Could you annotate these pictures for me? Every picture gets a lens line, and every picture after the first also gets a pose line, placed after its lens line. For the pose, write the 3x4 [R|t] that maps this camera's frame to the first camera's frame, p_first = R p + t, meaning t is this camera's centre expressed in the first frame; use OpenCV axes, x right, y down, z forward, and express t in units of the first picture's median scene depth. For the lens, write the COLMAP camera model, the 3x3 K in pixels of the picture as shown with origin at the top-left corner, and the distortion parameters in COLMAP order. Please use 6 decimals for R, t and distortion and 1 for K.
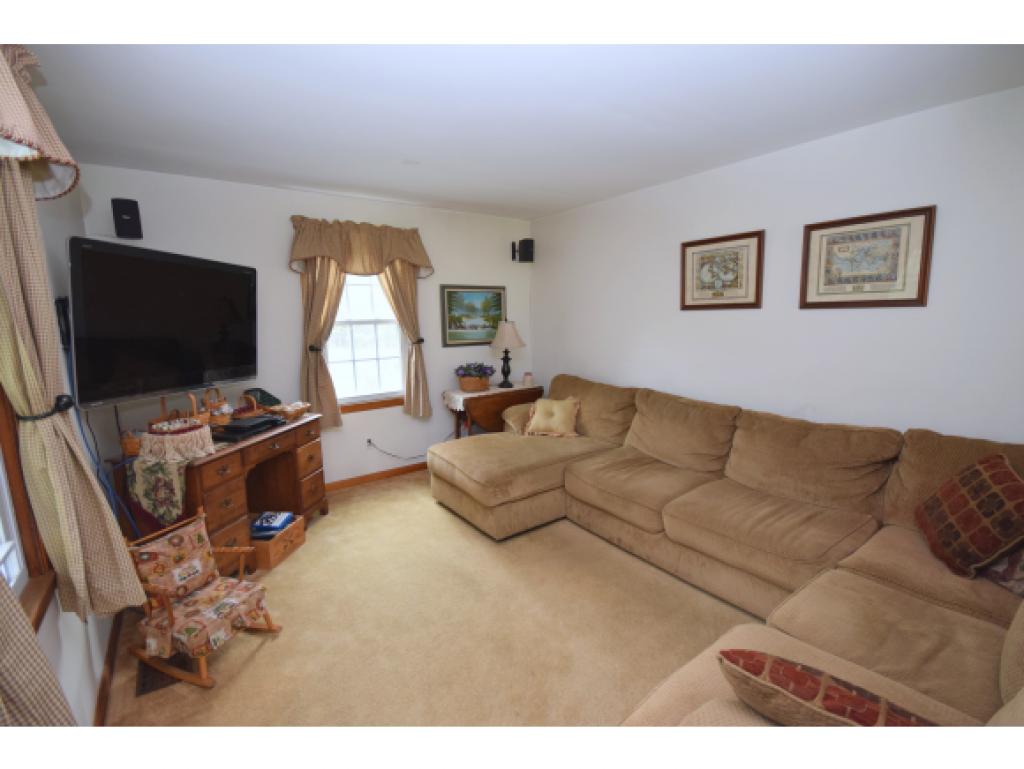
lens RADIAL K [[448.8, 0, 512.0], [0, 448.8, 384.5], [0, 0, 1]] dist [-0.001326, -0.012087]
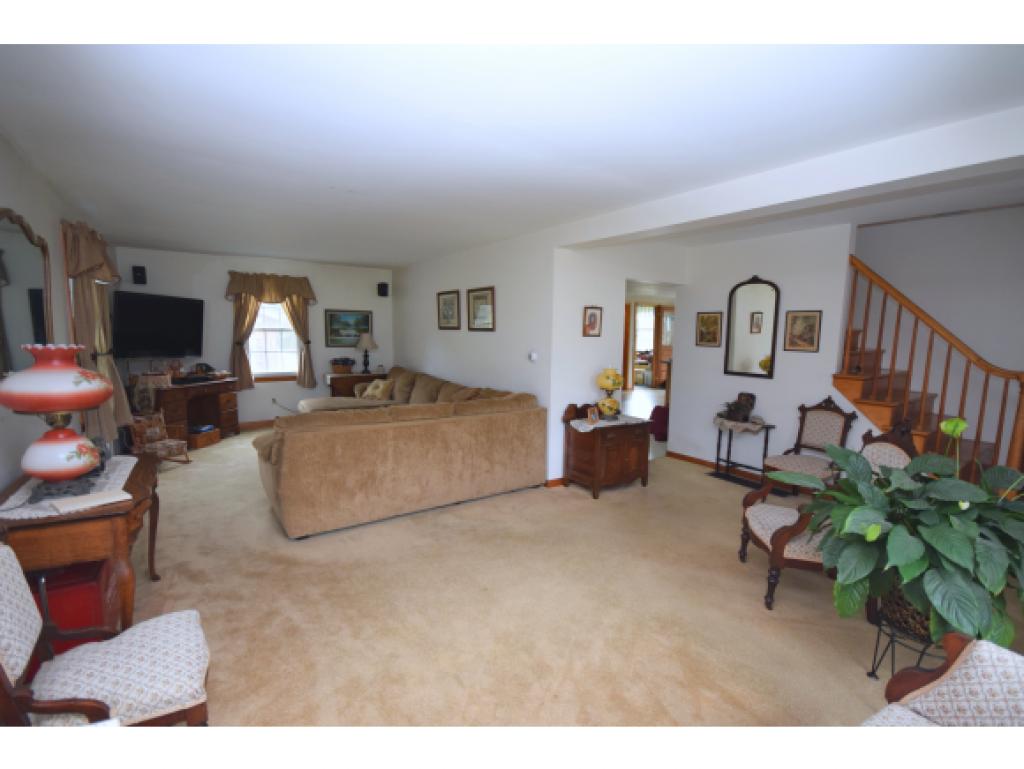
lens RADIAL K [[448.8, 0, 512.0], [0, 448.8, 384.5], [0, 0, 1]] dist [-0.001326, -0.012087]
pose [[0.999007, 0.040200, -0.019206, 0.666903], [-0.040786, 0.998682, -0.031142, 0.091864], [0.017929, 0.031894, 0.999330, -0.736907]]
